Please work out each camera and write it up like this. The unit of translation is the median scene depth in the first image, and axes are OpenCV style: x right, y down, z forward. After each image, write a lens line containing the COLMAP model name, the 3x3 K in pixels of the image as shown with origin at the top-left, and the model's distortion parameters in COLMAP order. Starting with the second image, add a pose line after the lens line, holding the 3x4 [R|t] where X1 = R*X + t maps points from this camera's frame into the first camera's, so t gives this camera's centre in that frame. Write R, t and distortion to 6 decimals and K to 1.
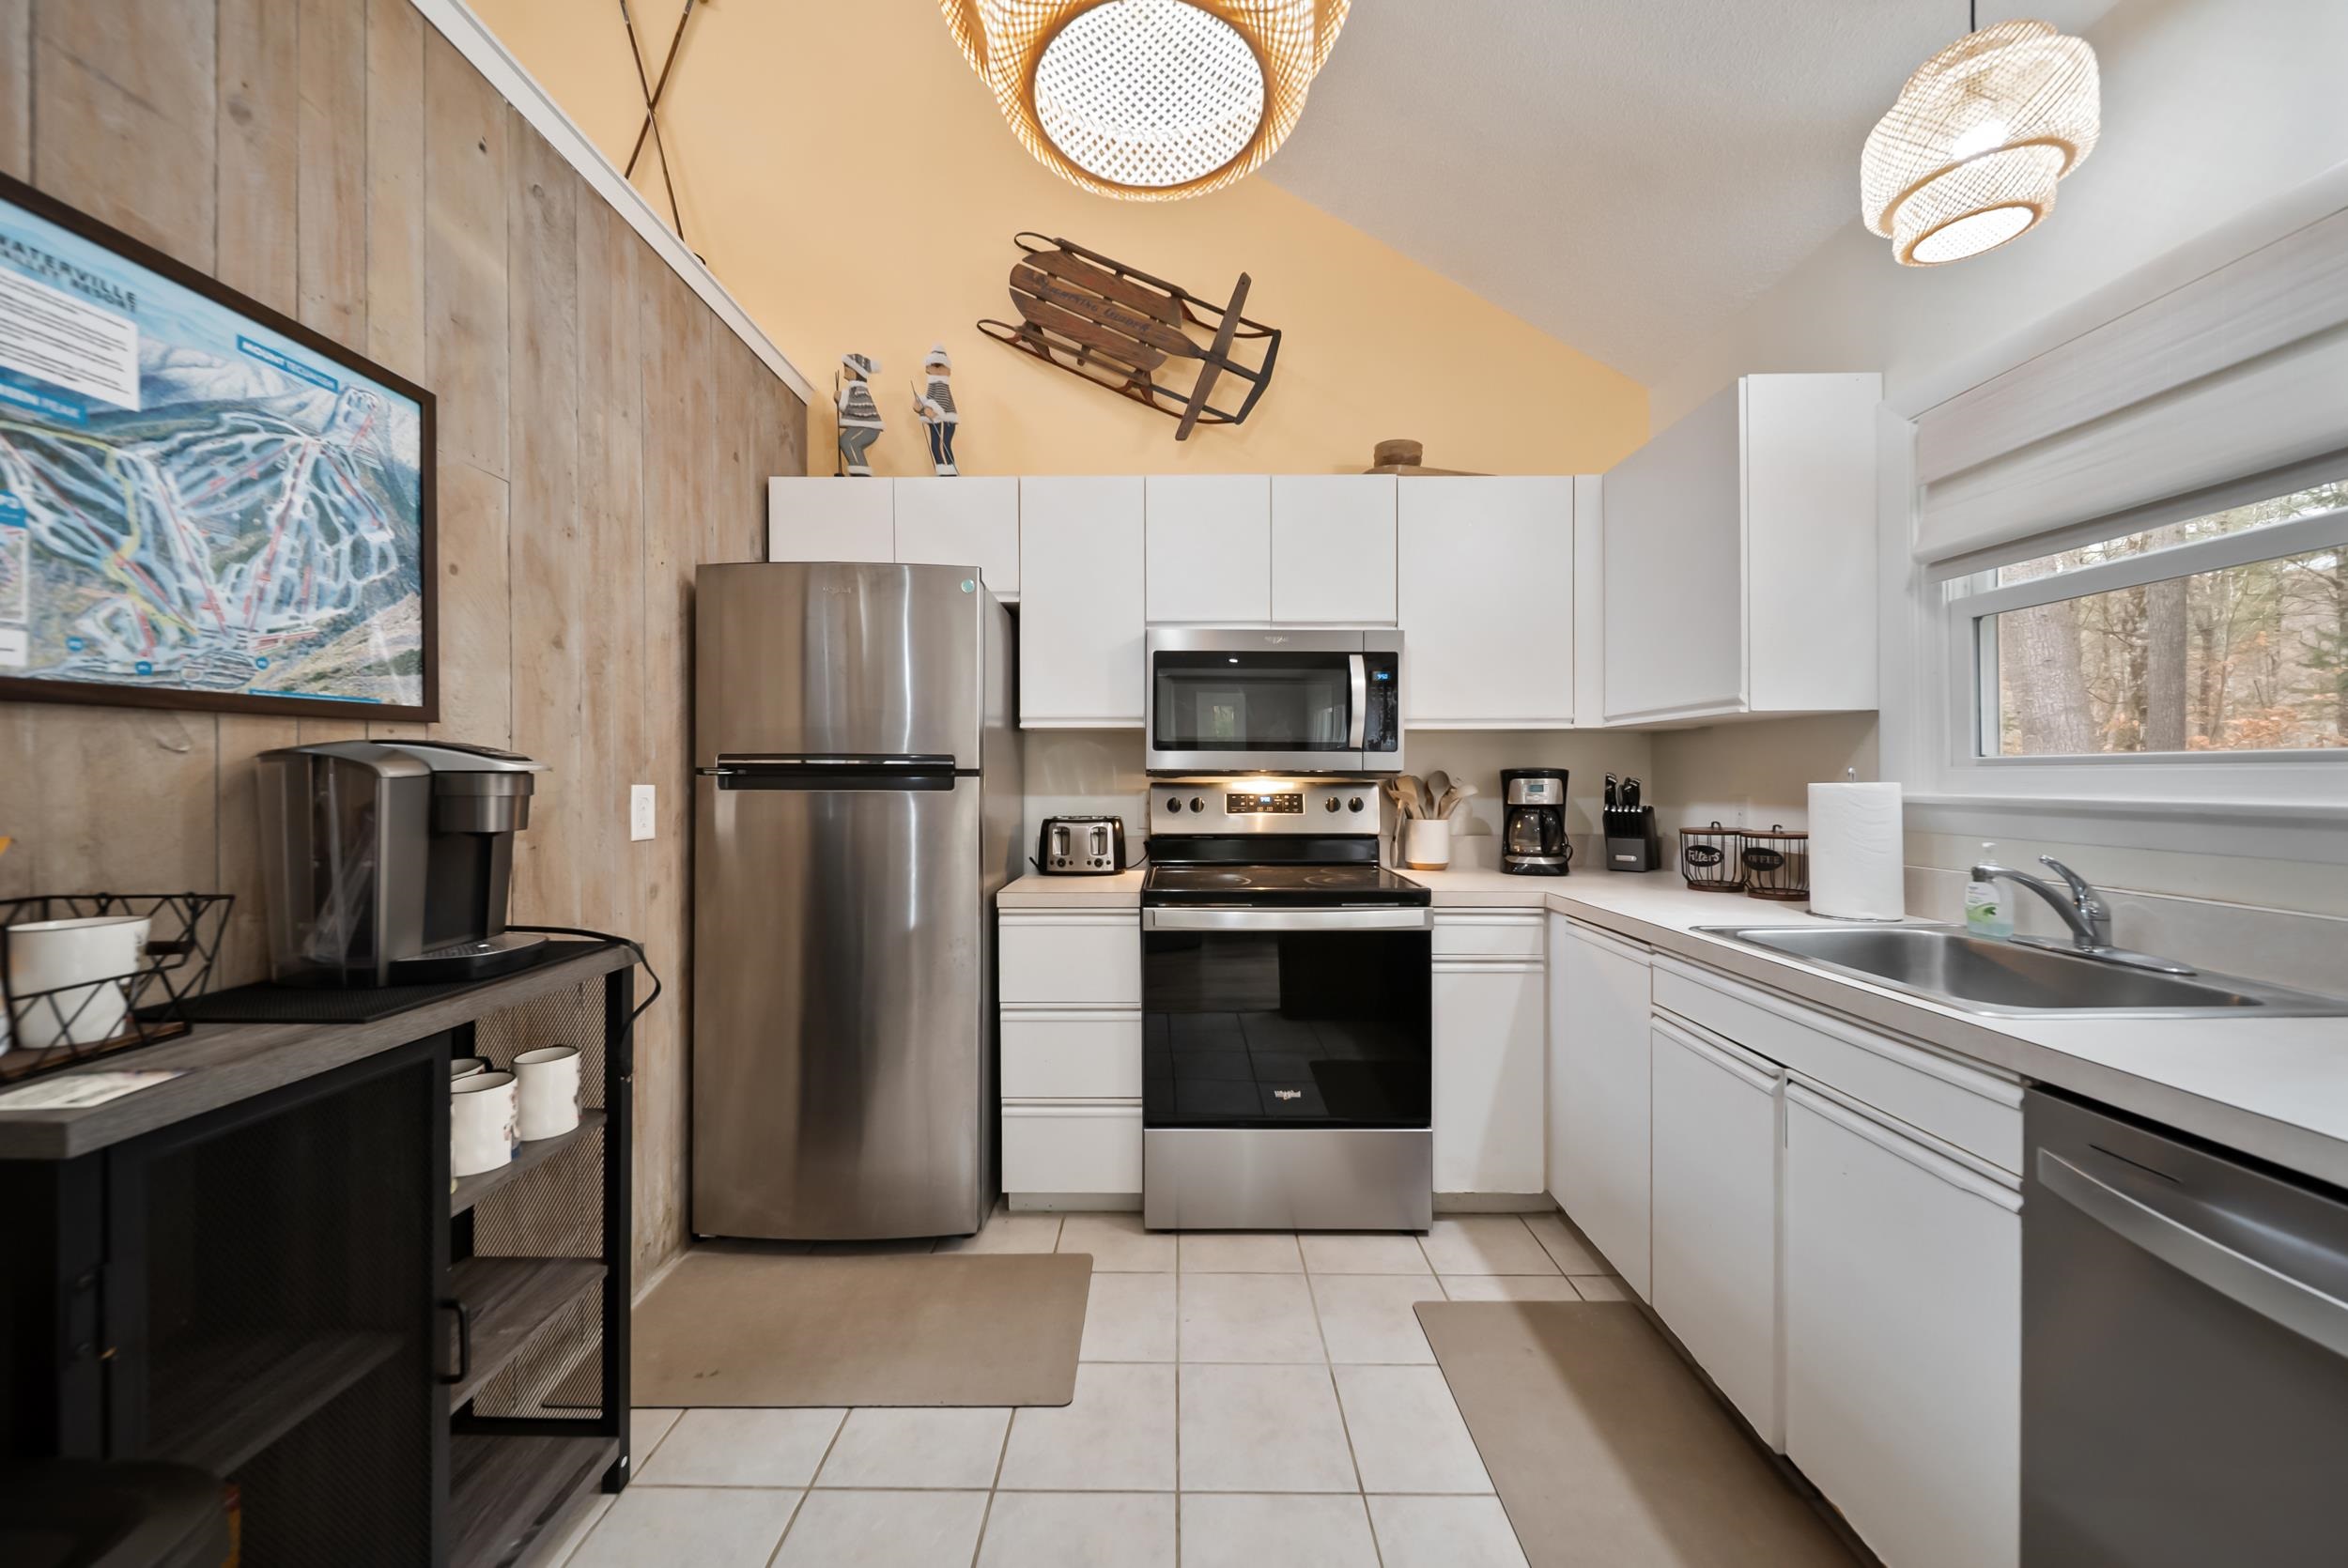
lens RADIAL K [[841.2, 0, 1165.9], [0, 841.2, 778.7], [0, 0, 1]] dist [-0.000593, -0.001247]
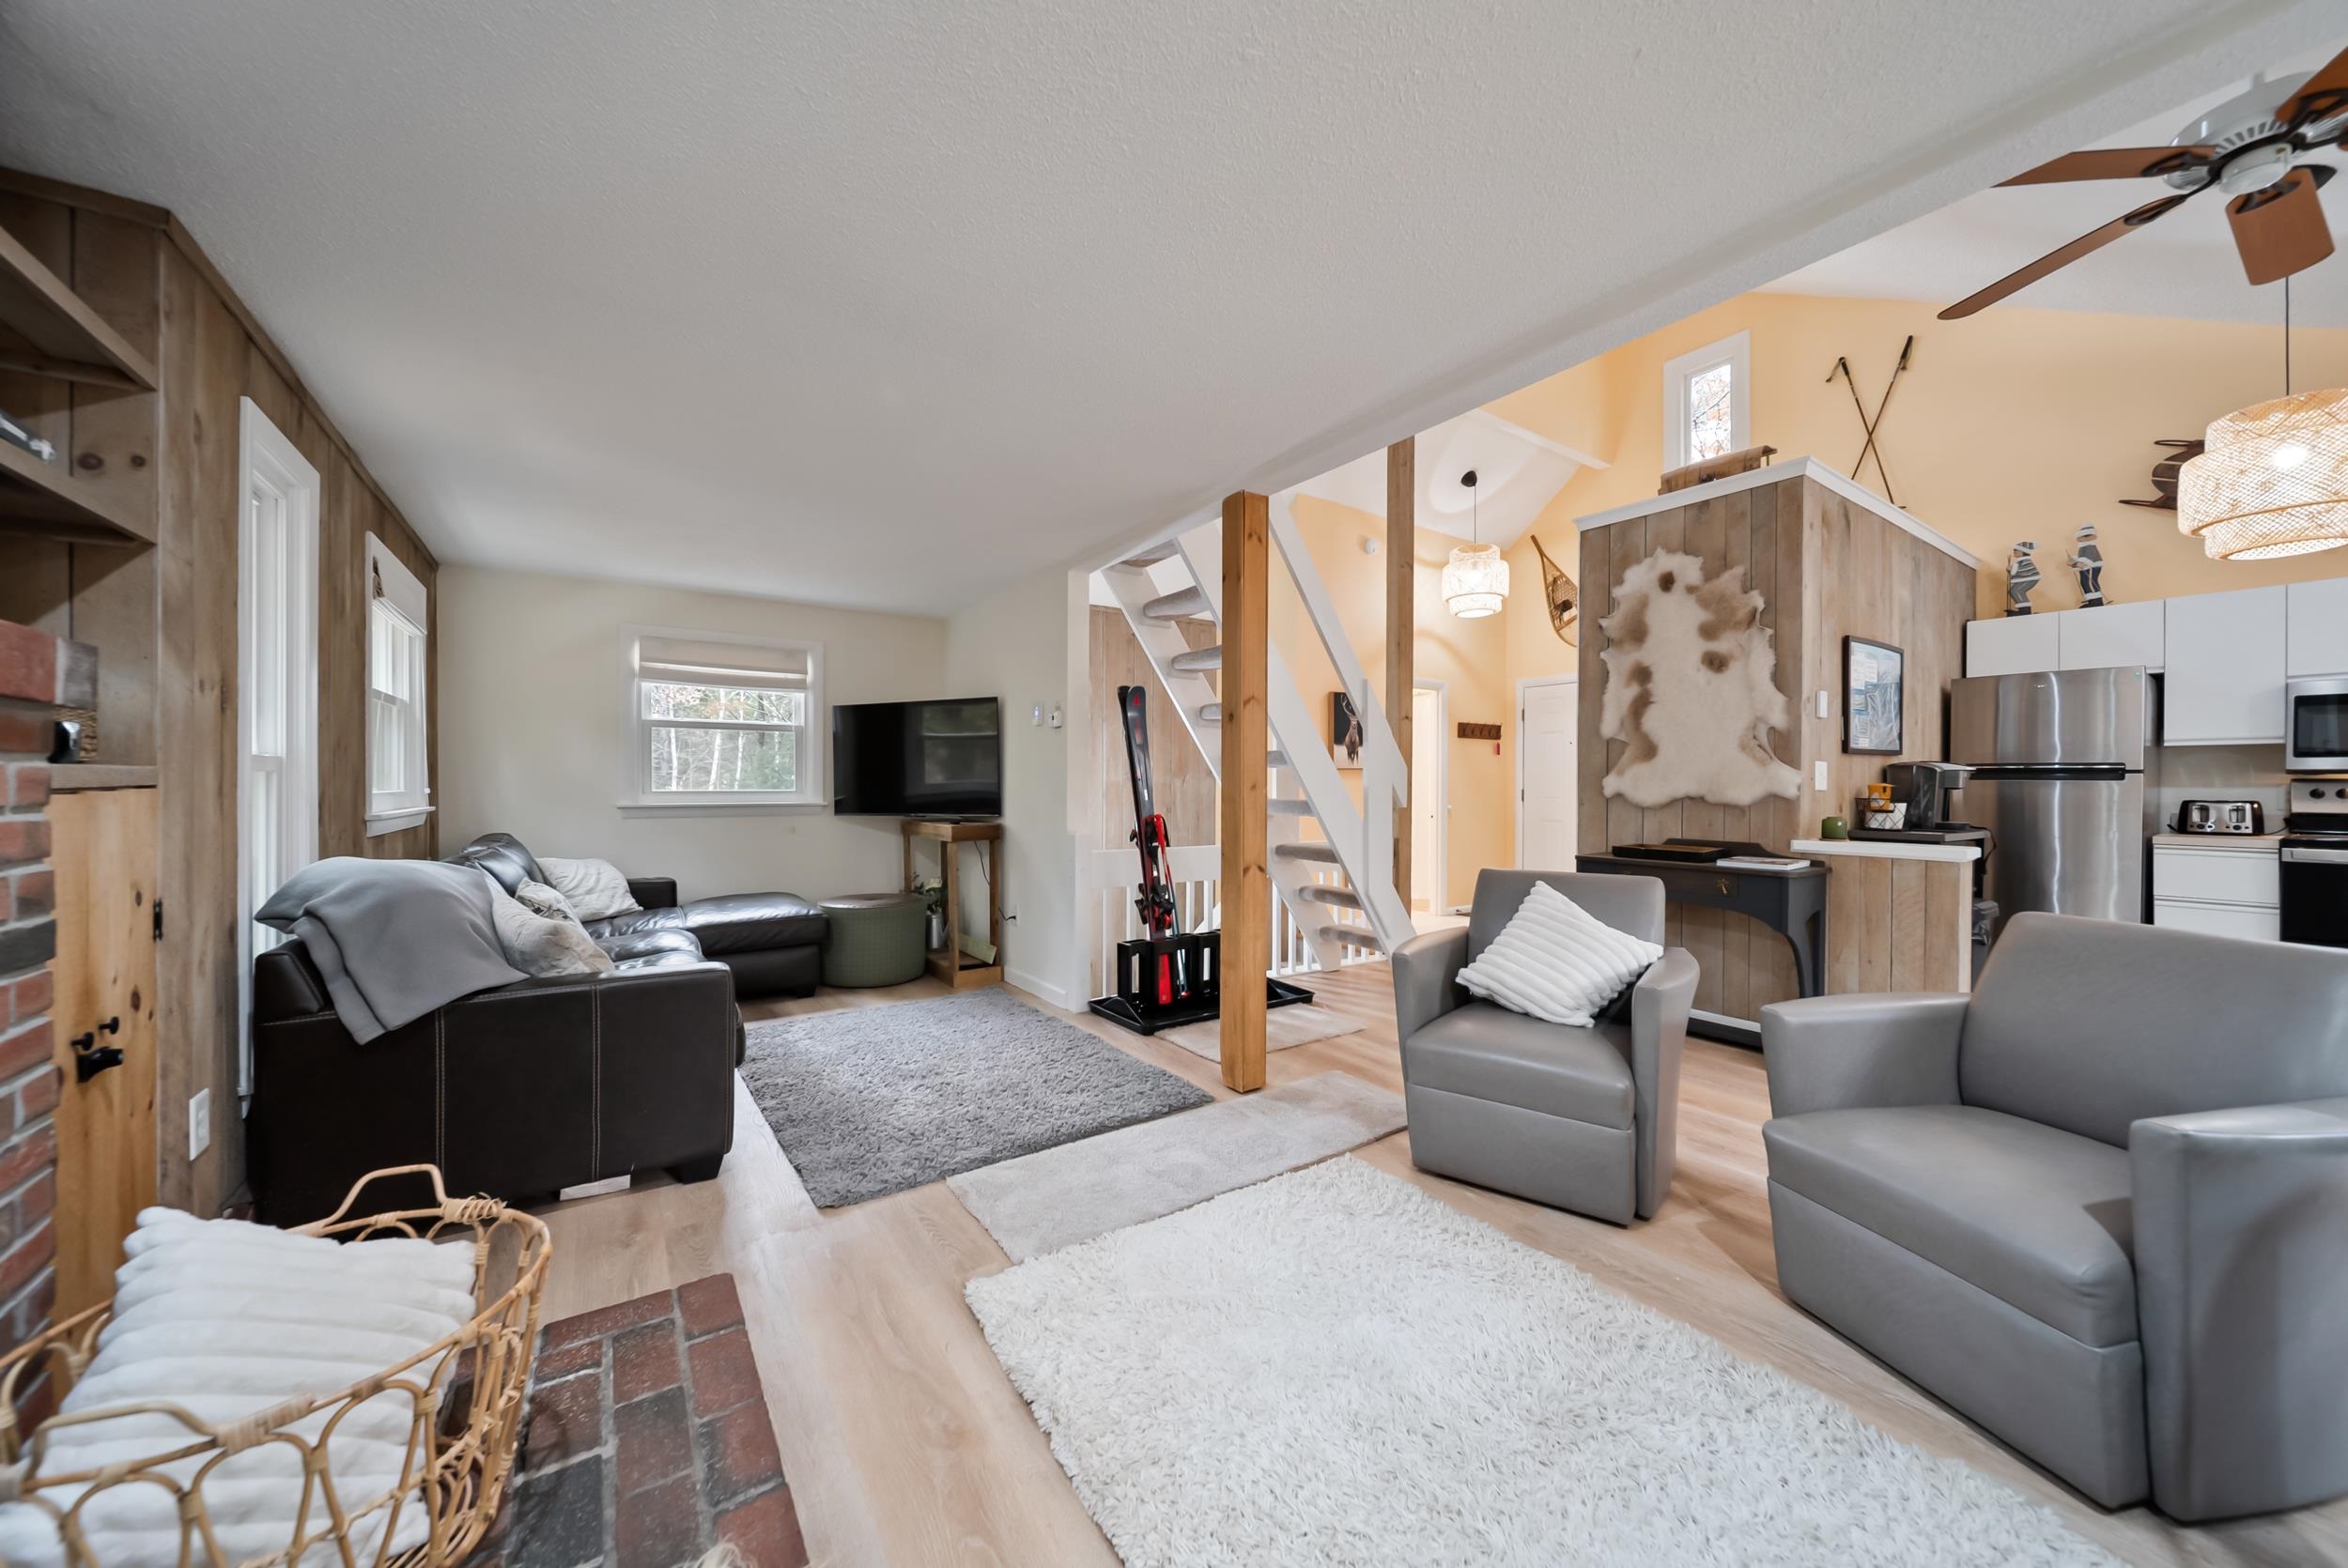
lens RADIAL K [[836.3, 0, 1166.0], [0, 836.3, 780.4], [0, 0, 1]] dist [0.000327, -0.001565]
pose [[0.572424, 0.002325, -0.819954, 0.064574], [-0.011814, 0.999916, -0.005412, 0.050107], [0.819873, 0.012785, 0.572403, -1.914846]]
